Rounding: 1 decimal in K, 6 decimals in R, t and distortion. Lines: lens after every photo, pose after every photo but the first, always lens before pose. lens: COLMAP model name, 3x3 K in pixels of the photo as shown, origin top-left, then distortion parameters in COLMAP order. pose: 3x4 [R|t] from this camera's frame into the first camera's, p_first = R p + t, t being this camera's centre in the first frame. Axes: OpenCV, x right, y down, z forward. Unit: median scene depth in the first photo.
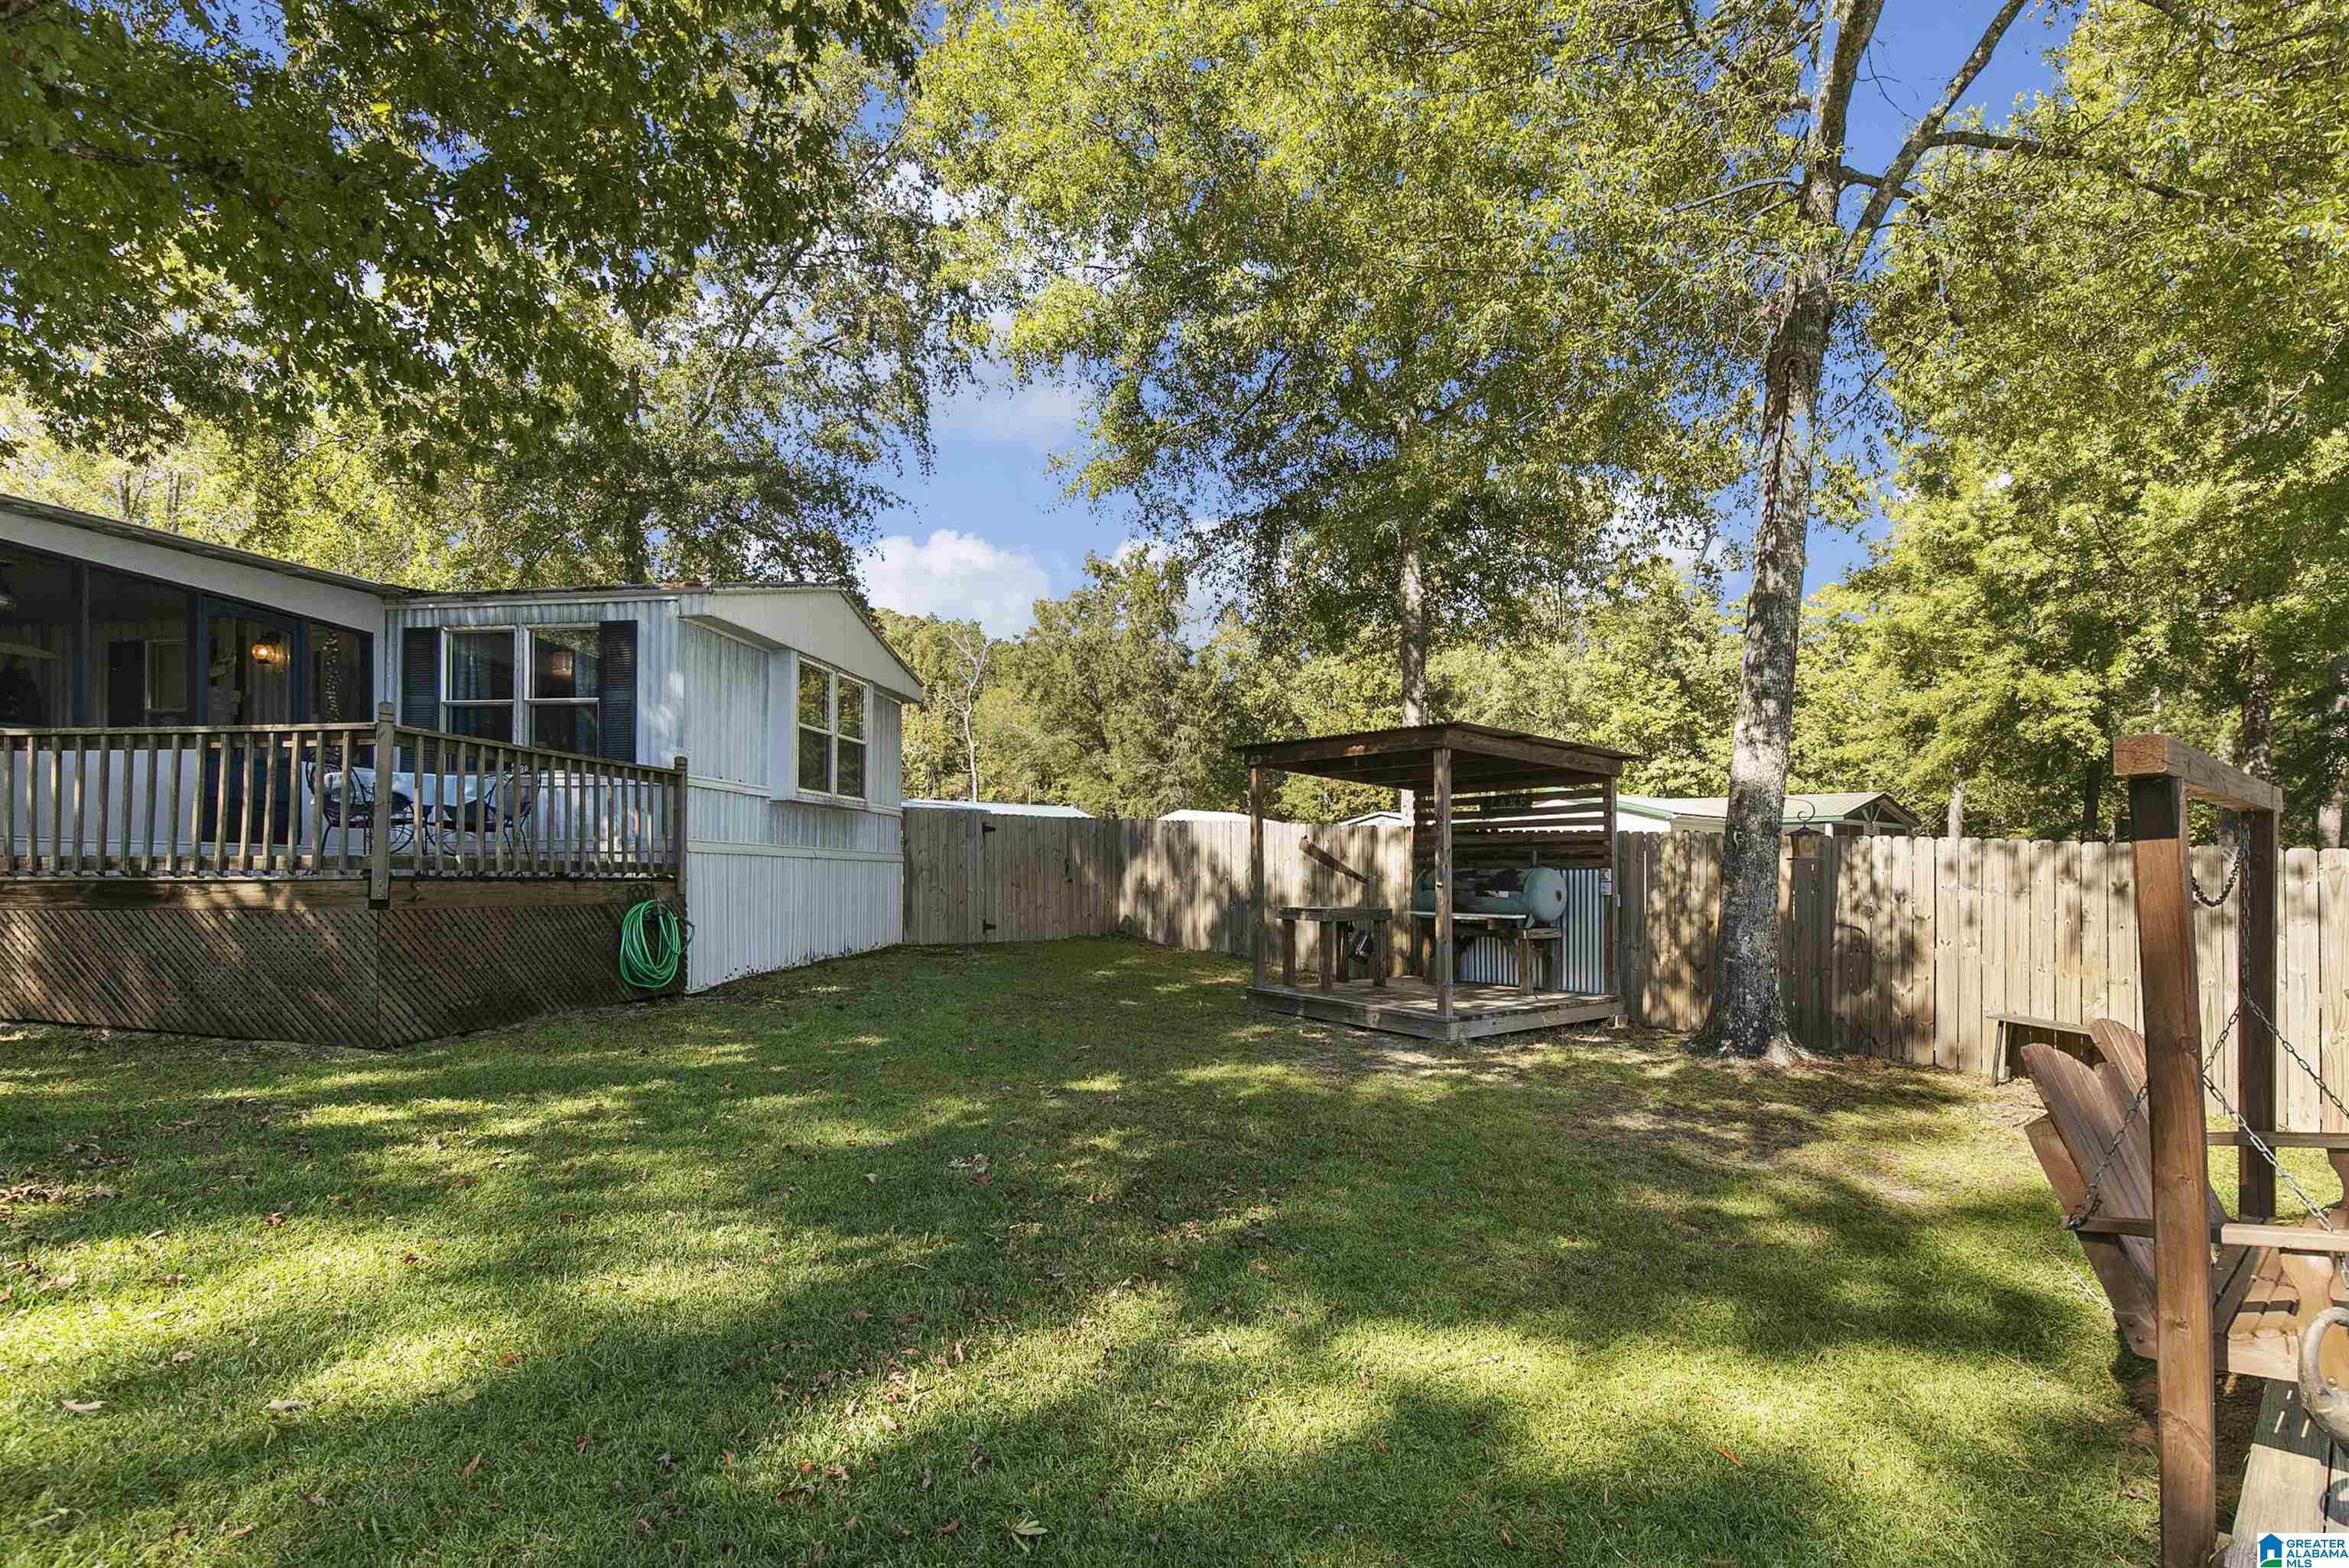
lens RADIAL K [[1066.5, 0, 1196.8], [0, 1066.5, 844.2], [0, 0, 1]] dist [0.002697, 0.001890]
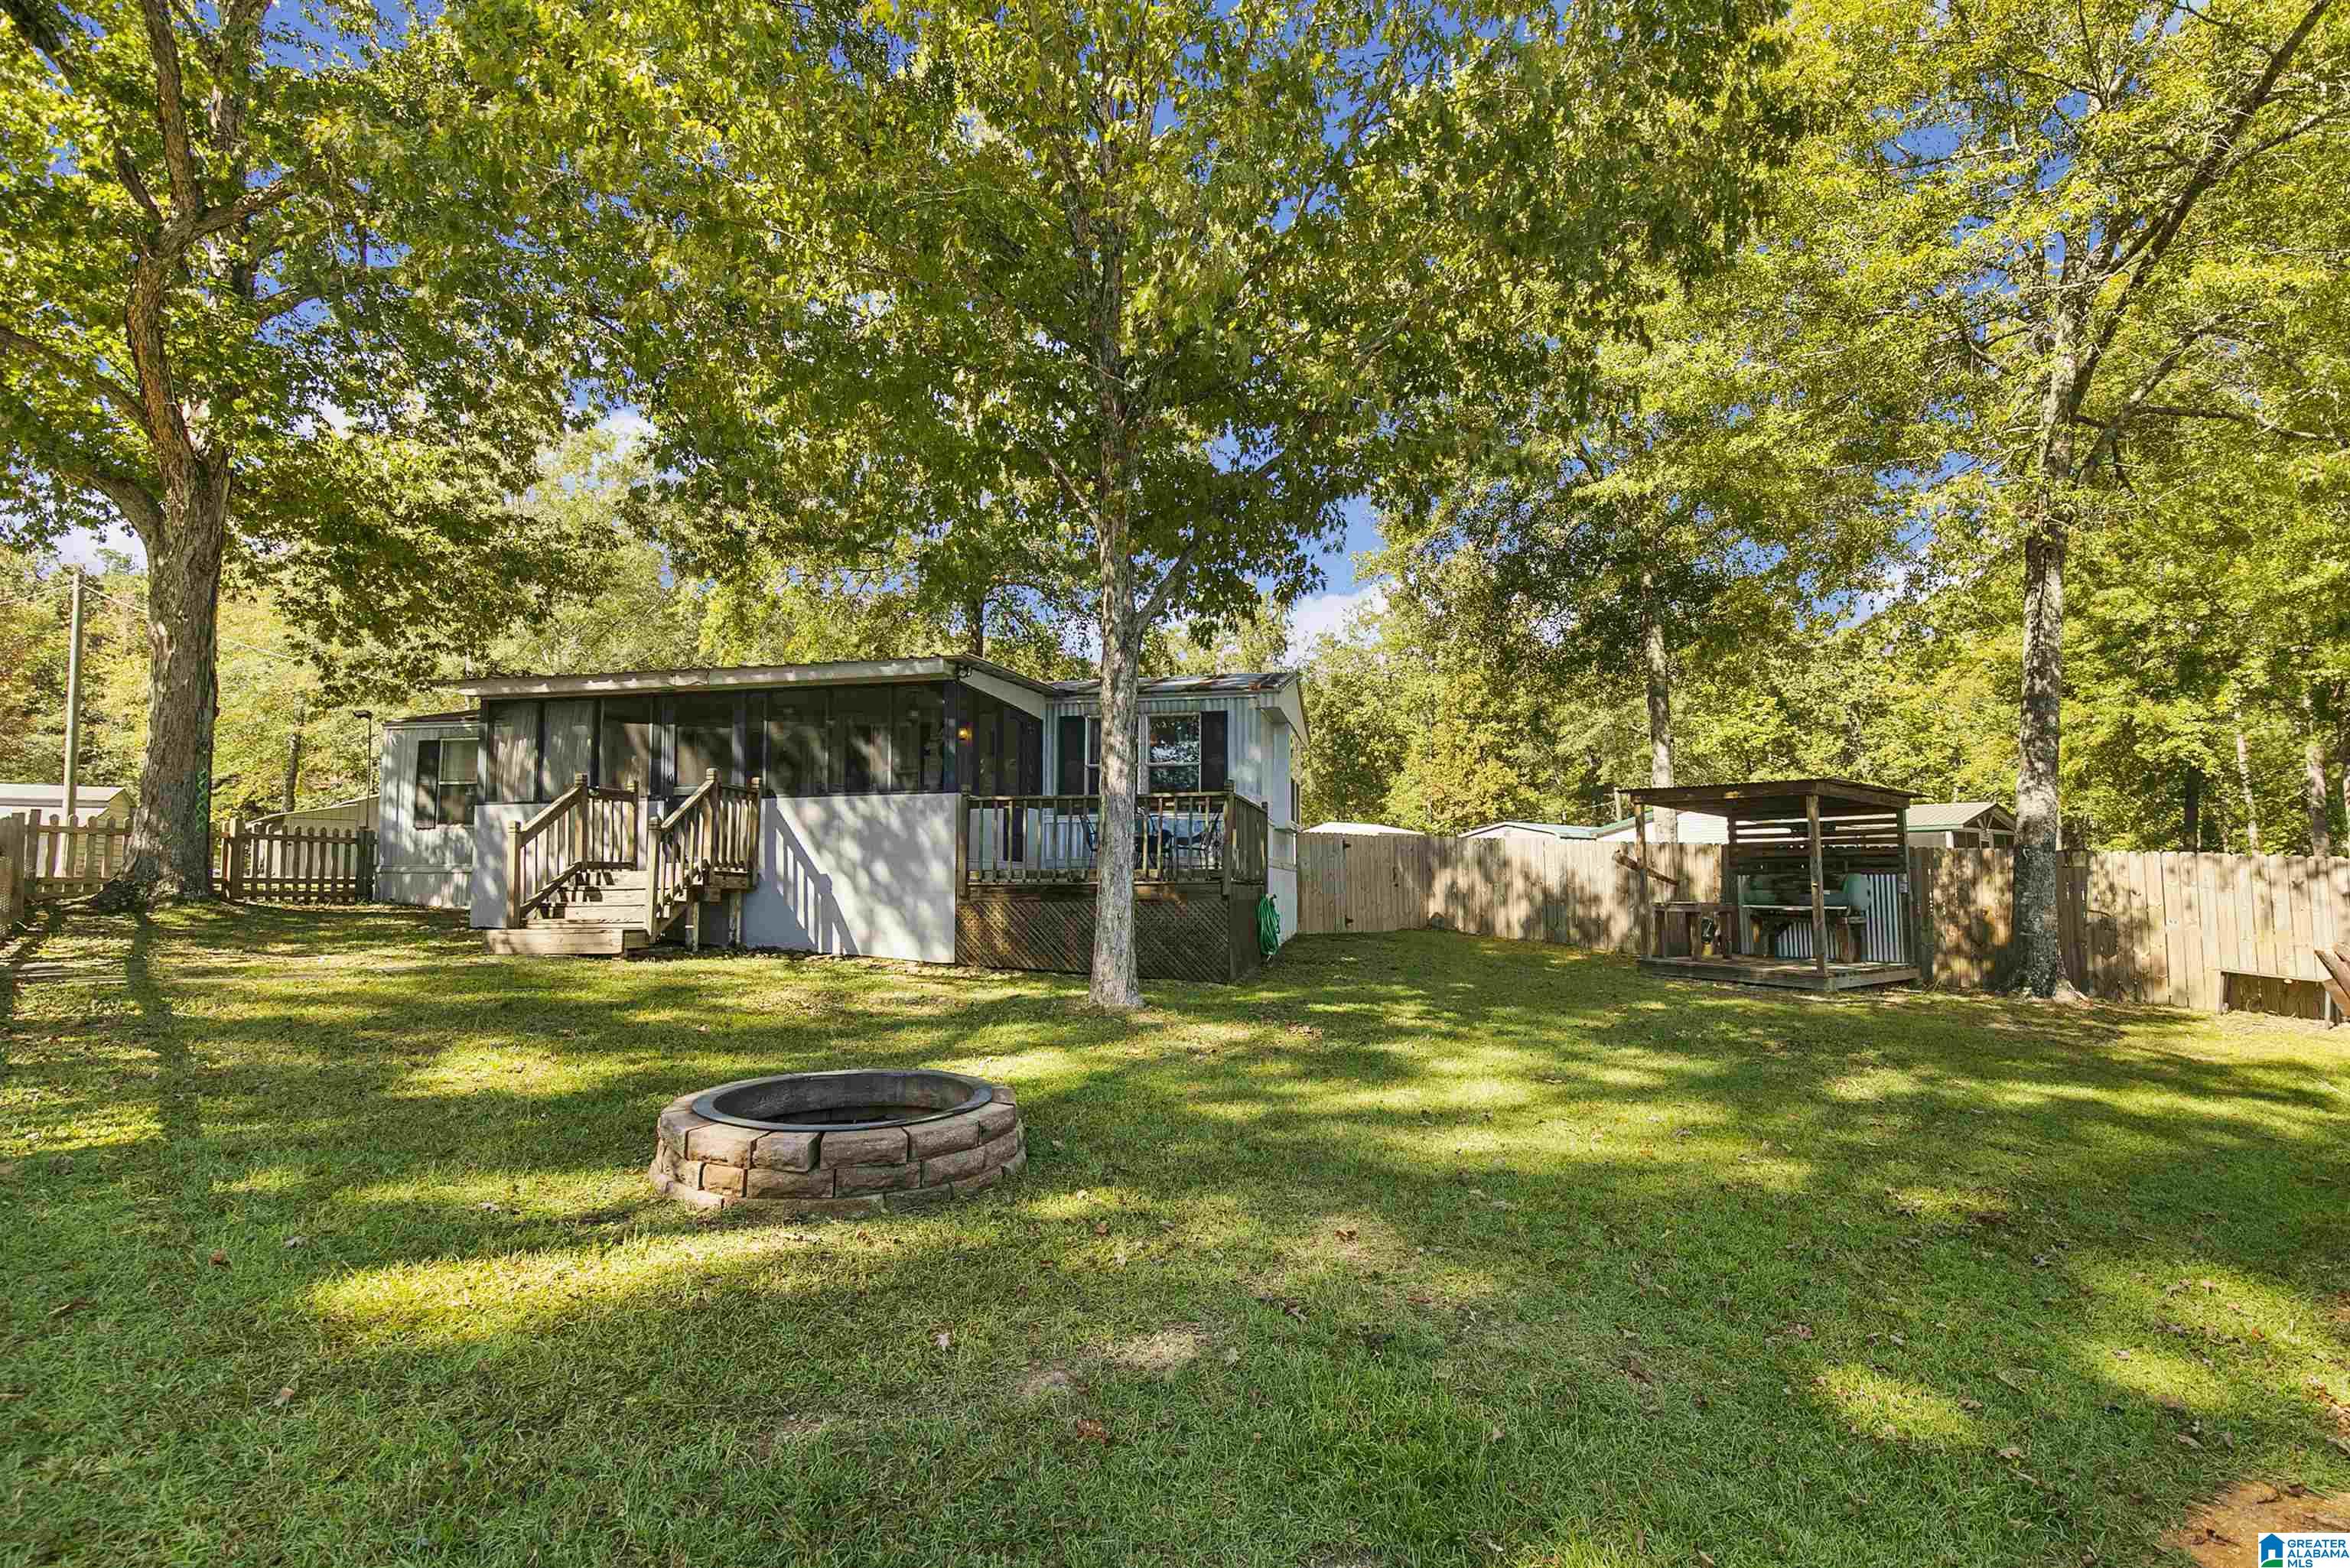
lens RADIAL K [[1067.0, 0, 1175.4], [0, 1067.0, 782.9], [0, 0, 1]] dist [0.002697, 0.001890]
pose [[0.998912, -0.010018, -0.045546, -0.268905], [0.007086, 0.997920, -0.064076, -0.007049], [0.046093, 0.063684, 0.996905, -0.248167]]
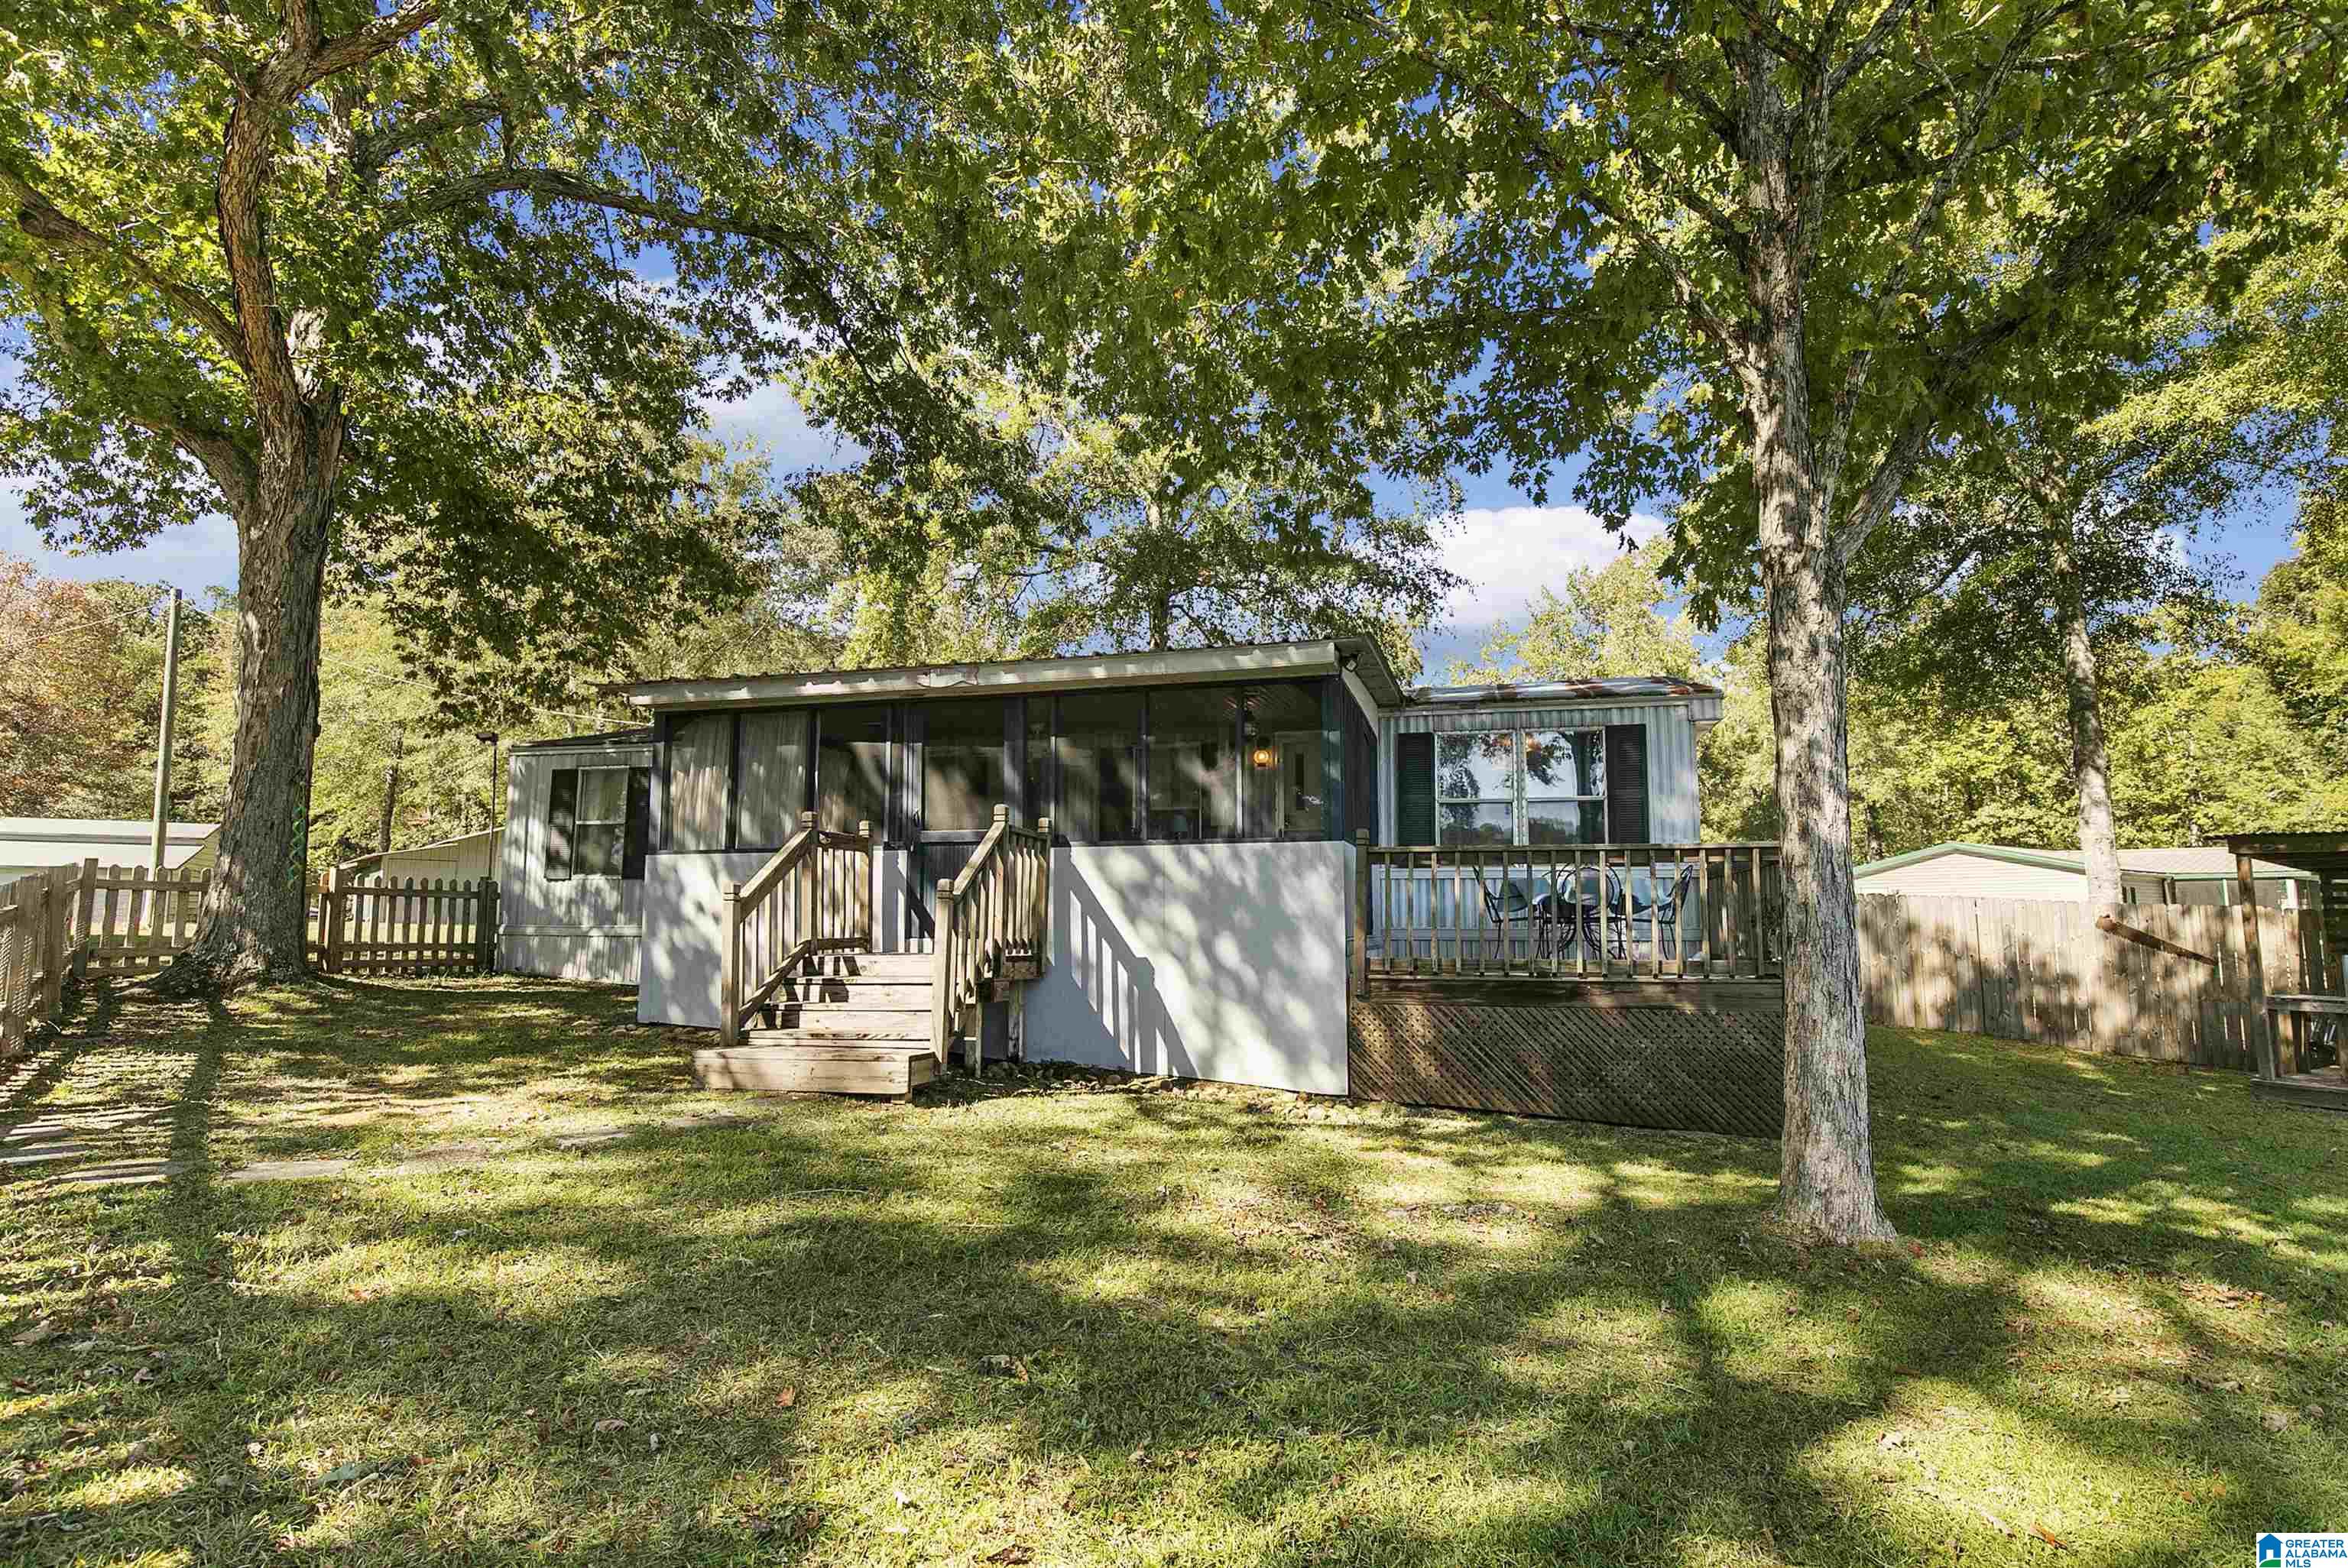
lens RADIAL K [[1092.5, 0, 1170.1], [0, 1092.5, 783.9], [0, 0, 1]] dist [0.000809, -0.000733]
pose [[0.993908, -0.012767, -0.109471, -0.446552], [0.002254, 0.995415, -0.095624, -0.022921], [0.110190, 0.094794, 0.989380, -0.070067]]
